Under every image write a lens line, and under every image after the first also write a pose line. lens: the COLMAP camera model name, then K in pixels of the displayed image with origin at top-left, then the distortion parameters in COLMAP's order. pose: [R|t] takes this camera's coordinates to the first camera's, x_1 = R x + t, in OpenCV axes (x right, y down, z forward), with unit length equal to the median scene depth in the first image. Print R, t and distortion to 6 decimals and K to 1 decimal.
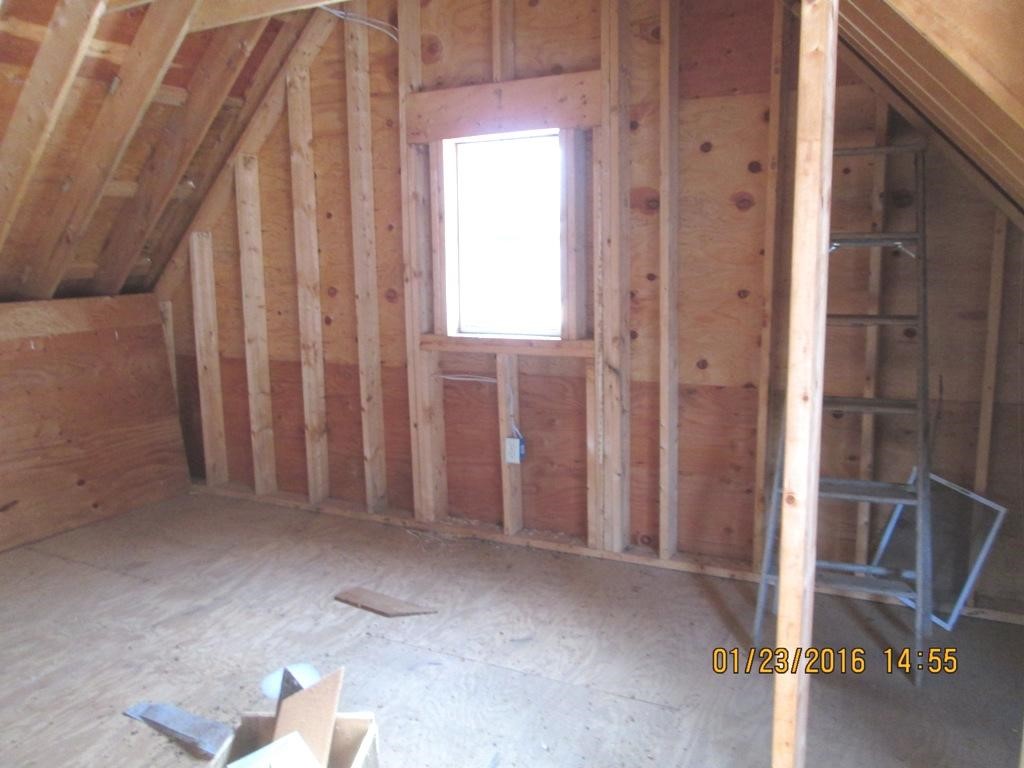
lens RADIAL K [[846.0, 0, 512.0], [0, 846.0, 384.0], [0, 0, 1]] dist [-0.048082, 0.024098]
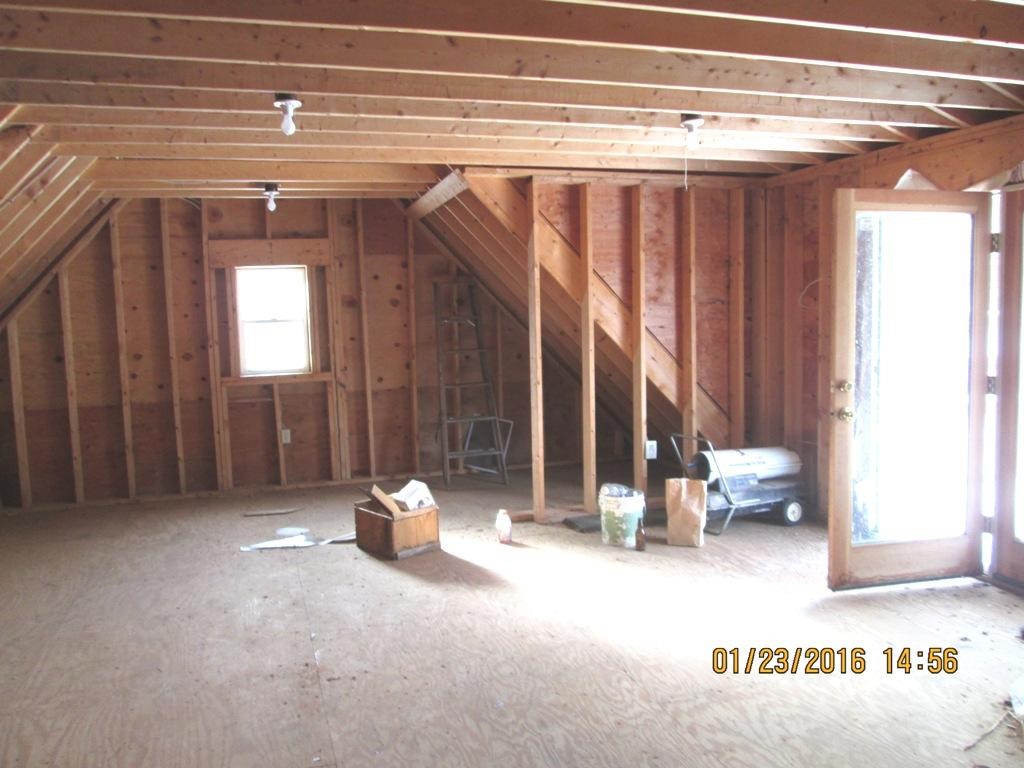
lens RADIAL K [[846.0, 0, 512.0], [0, 846.0, 384.0], [0, 0, 1]] dist [-0.048082, 0.024098]
pose [[0.691242, -0.067760, 0.719440, -1.000374], [0.129401, 0.991108, -0.030982, 0.089689], [-0.710943, 0.114512, 0.693864, -0.643536]]
